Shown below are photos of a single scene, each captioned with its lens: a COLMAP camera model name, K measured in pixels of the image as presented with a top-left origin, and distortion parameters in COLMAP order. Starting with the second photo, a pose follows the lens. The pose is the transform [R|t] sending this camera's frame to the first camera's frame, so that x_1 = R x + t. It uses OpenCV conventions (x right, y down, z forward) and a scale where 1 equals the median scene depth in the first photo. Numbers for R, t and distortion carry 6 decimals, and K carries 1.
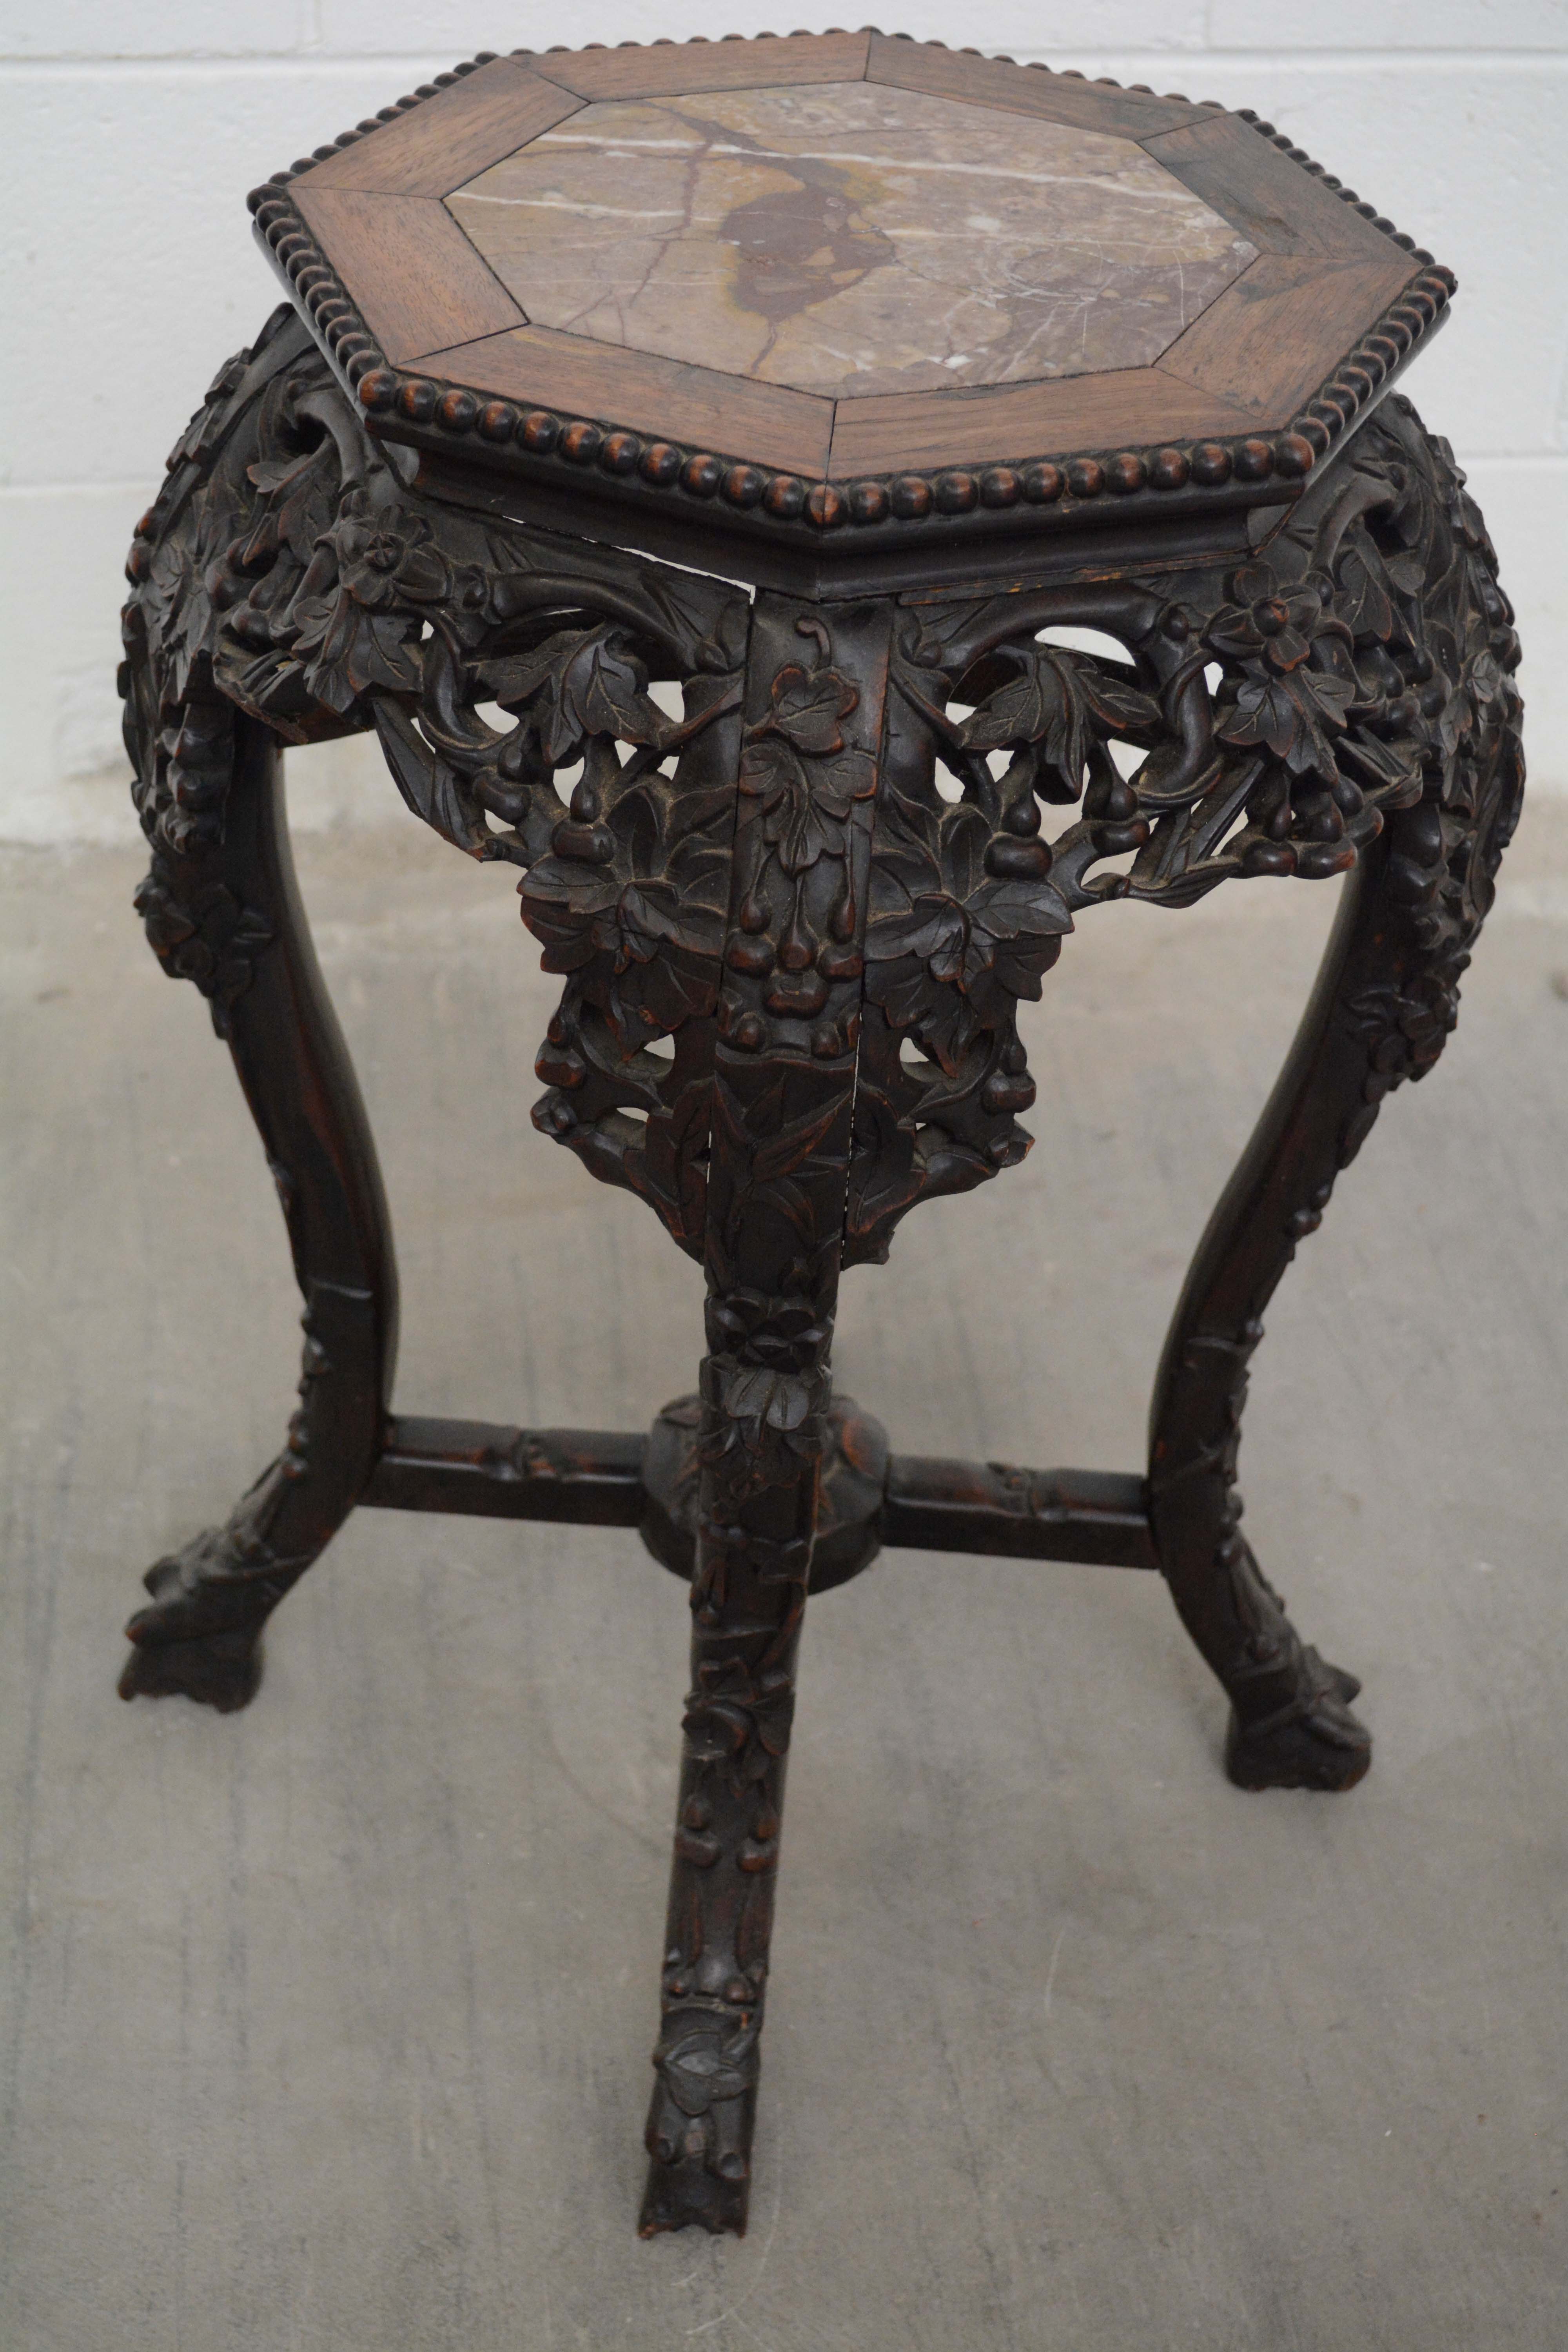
lens RADIAL K [[3619.7, 0, 786.8], [0, 3619.7, 1191.3], [0, 0, 1]] dist [0.000506, 0.000000]
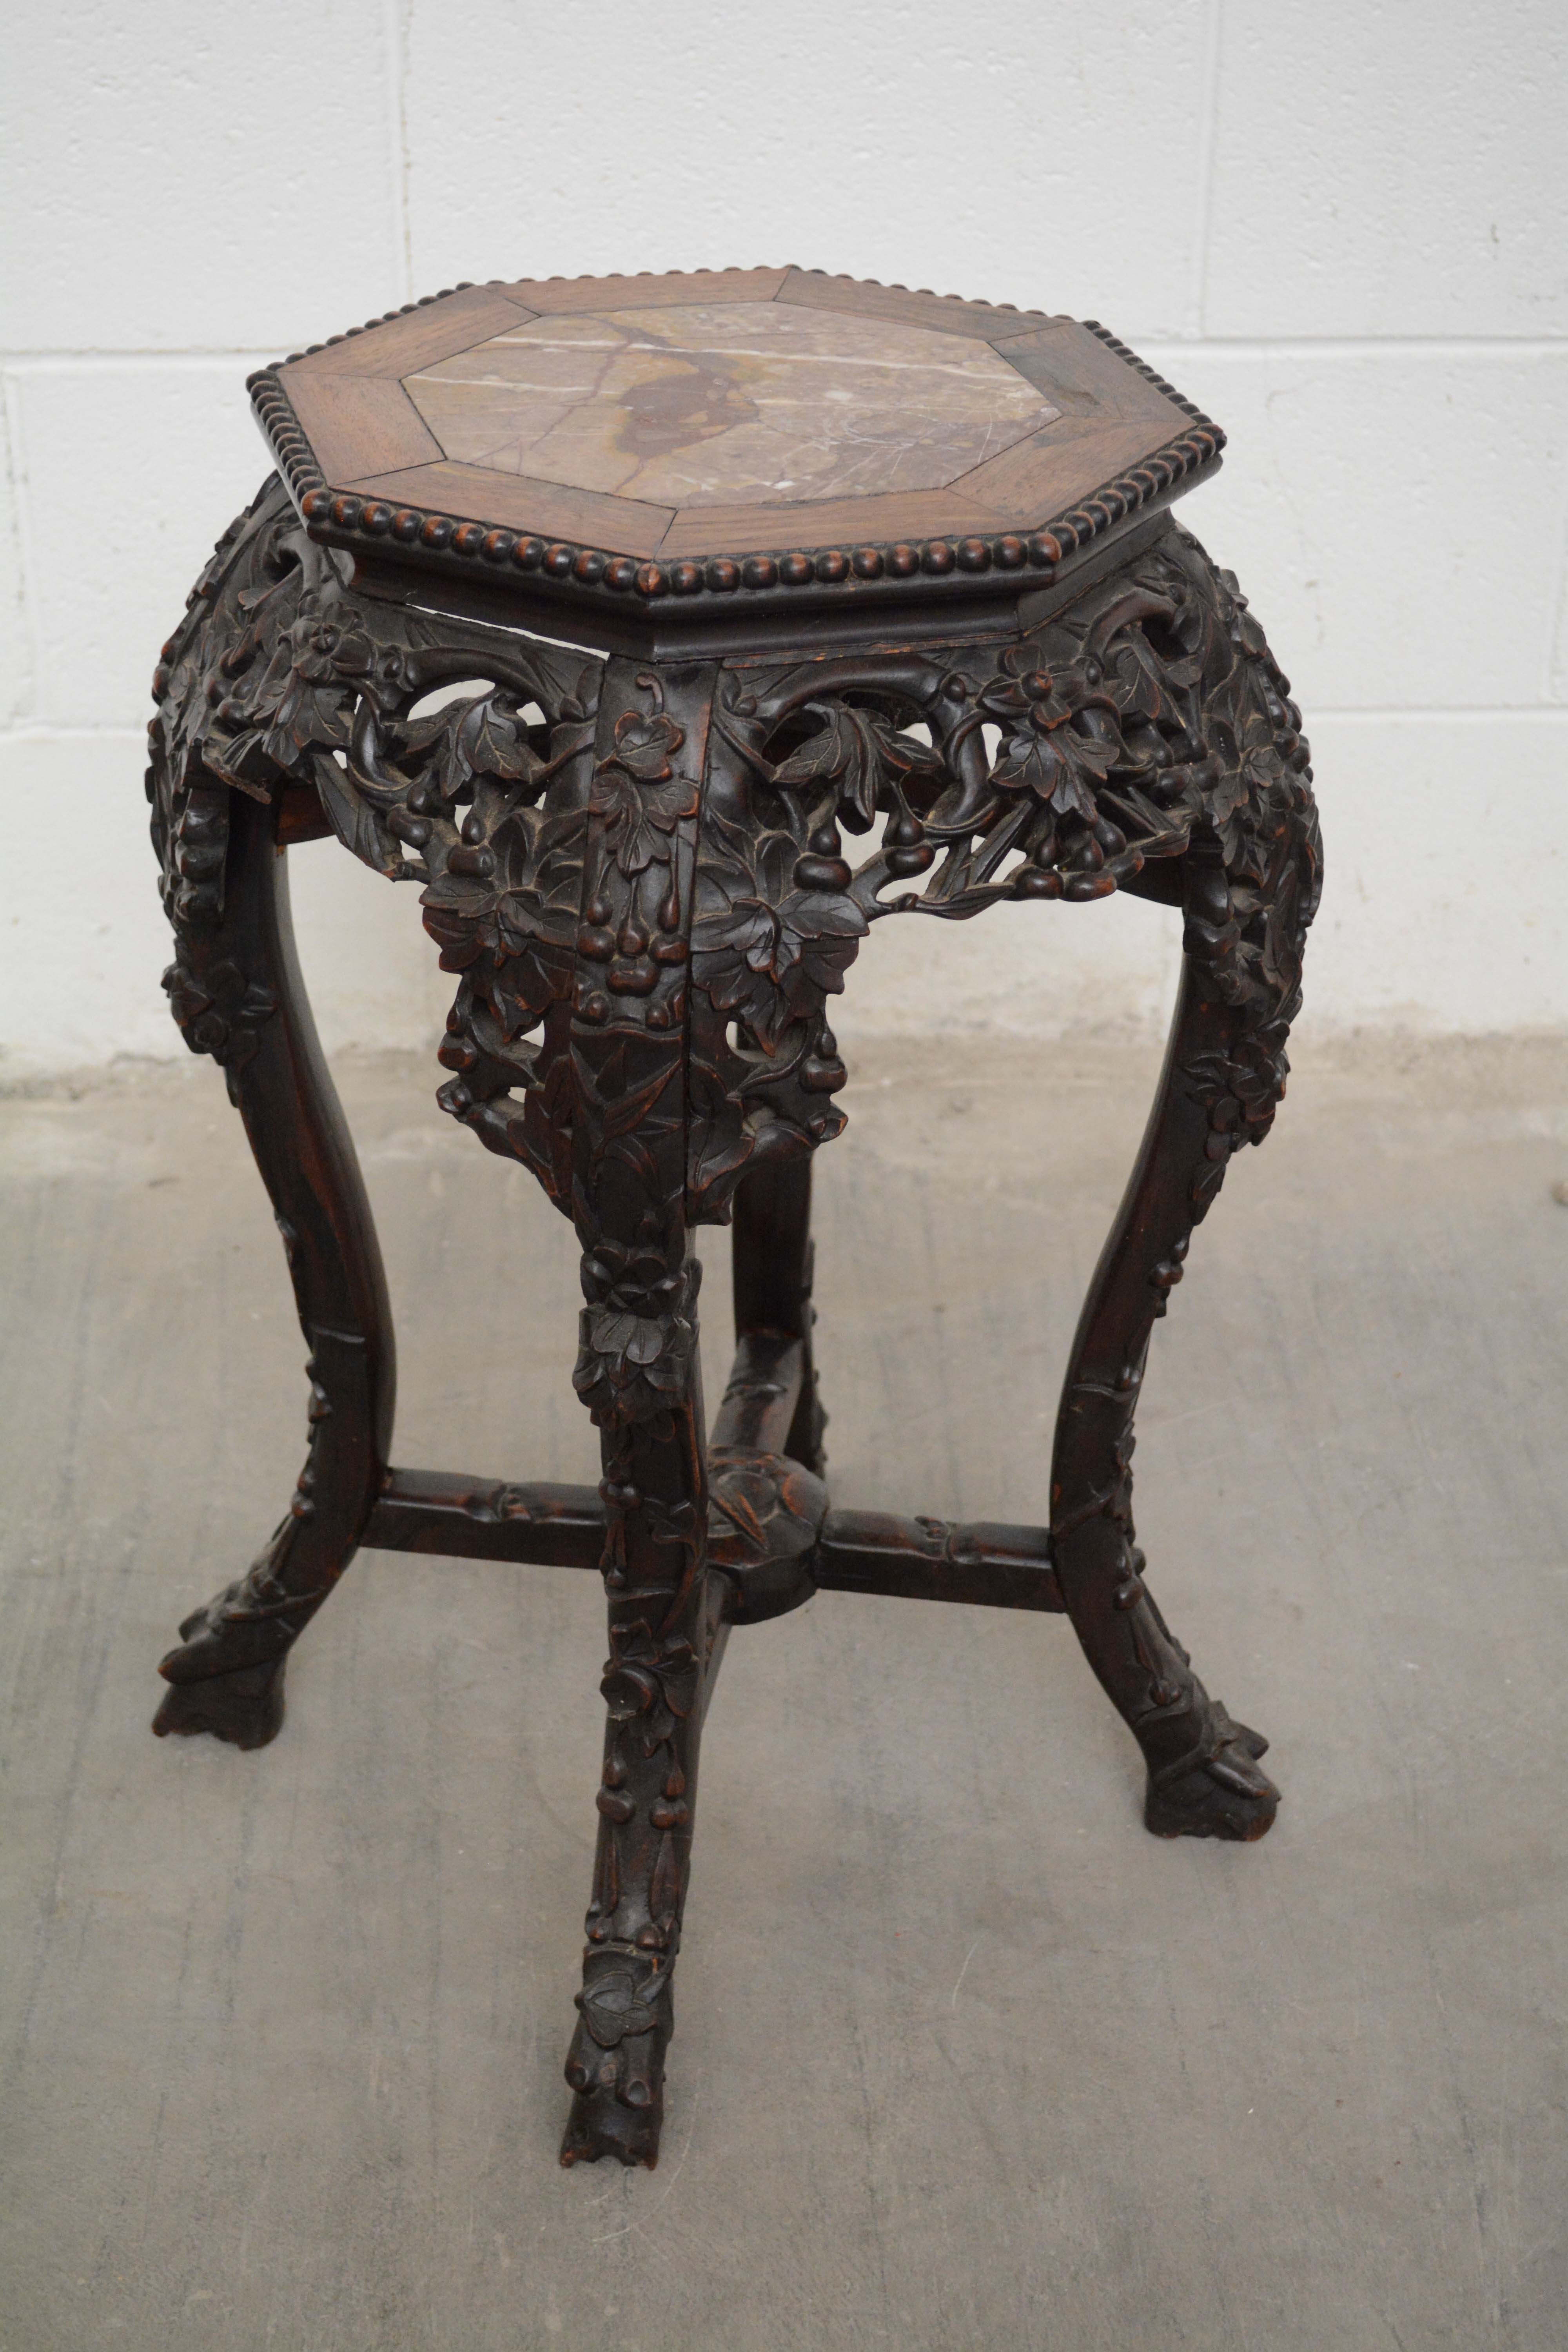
lens RADIAL K [[3874.4, 0, 783.9], [0, 3874.4, 1169.9], [0, 0, 1]] dist [0.018312, 0.000000]
pose [[0.996170, 0.007593, -0.087103, 0.142182], [-0.019488, 0.990443, -0.136541, 0.159723], [0.085234, 0.137715, 0.986798, -0.240947]]
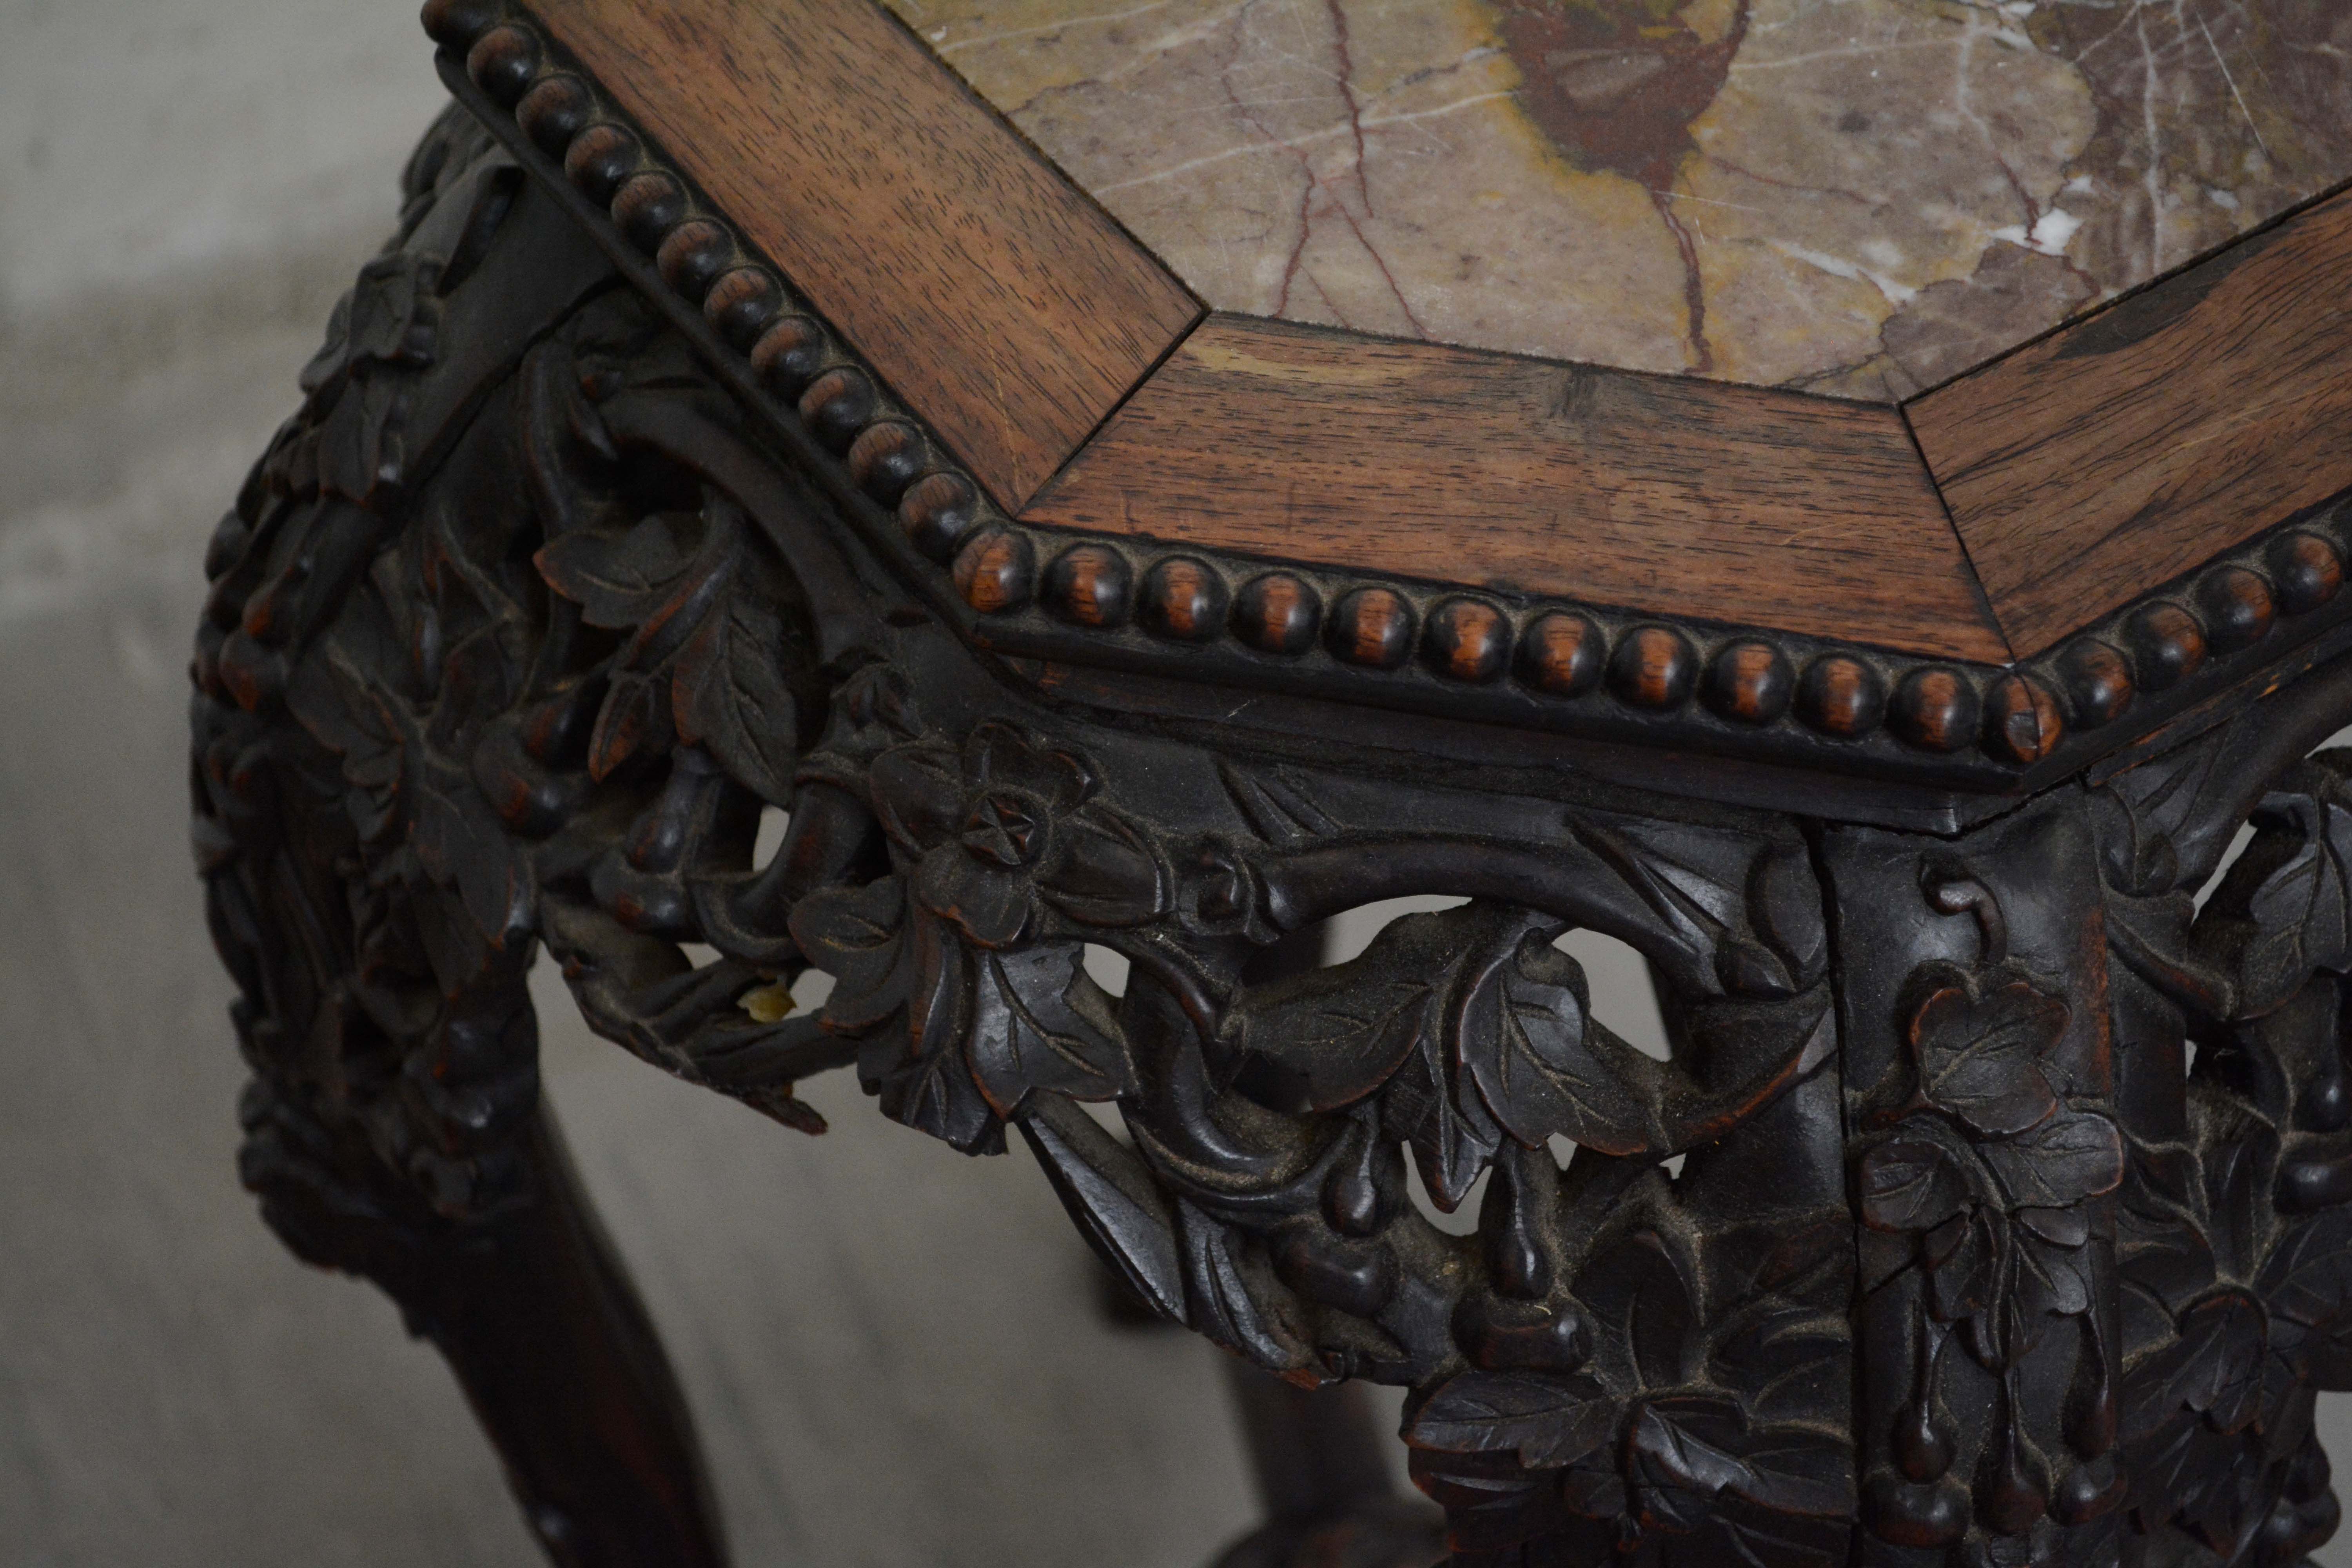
lens RADIAL K [[5402.3, 0, 1173.6], [0, 5402.3, 780.7], [0, 0, 1]] dist [-0.006485, 0.000000]
pose [[0.961519, -0.212144, 0.174571, -0.187447], [0.176758, 0.964120, 0.198064, -0.281546], [-0.210326, -0.159585, 0.964518, 0.253171]]
